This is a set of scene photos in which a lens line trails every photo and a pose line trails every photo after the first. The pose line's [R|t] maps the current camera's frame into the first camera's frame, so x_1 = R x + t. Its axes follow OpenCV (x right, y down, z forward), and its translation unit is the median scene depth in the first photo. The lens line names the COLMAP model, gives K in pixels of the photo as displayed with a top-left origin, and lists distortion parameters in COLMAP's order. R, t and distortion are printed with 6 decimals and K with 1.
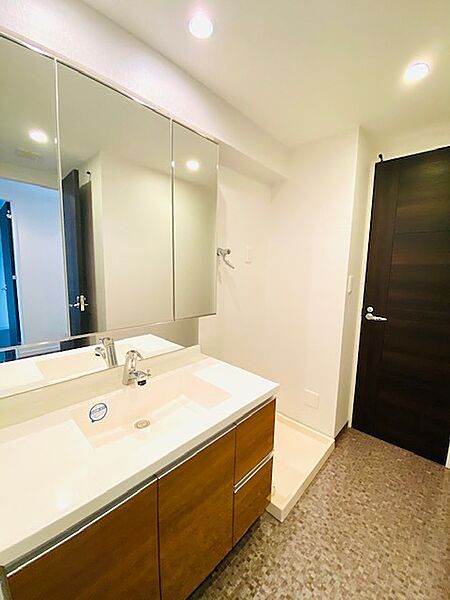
lens RADIAL K [[242.8, 0, 225.0], [0, 242.8, 300.0], [0, 0, 1]] dist [0.000181, -0.012552]
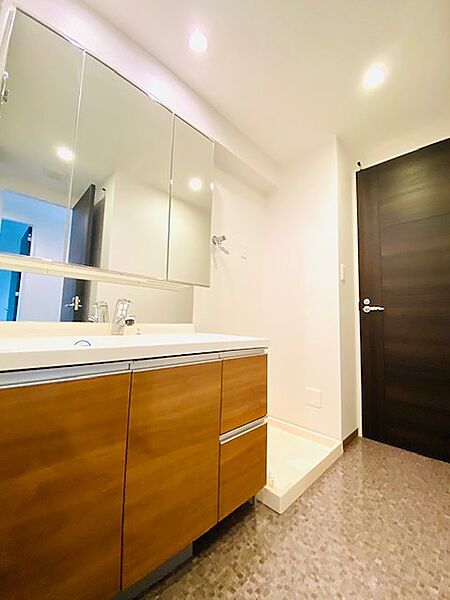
lens RADIAL K [[242.8, 0, 225.0], [0, 242.8, 300.0], [0, 0, 1]] dist [0.000181, -0.012552]
pose [[0.999674, 0.002326, -0.025408, 0.065613], [-0.007692, 0.976977, -0.213204, 0.400364], [0.024327, 0.213330, 0.976677, 0.015002]]
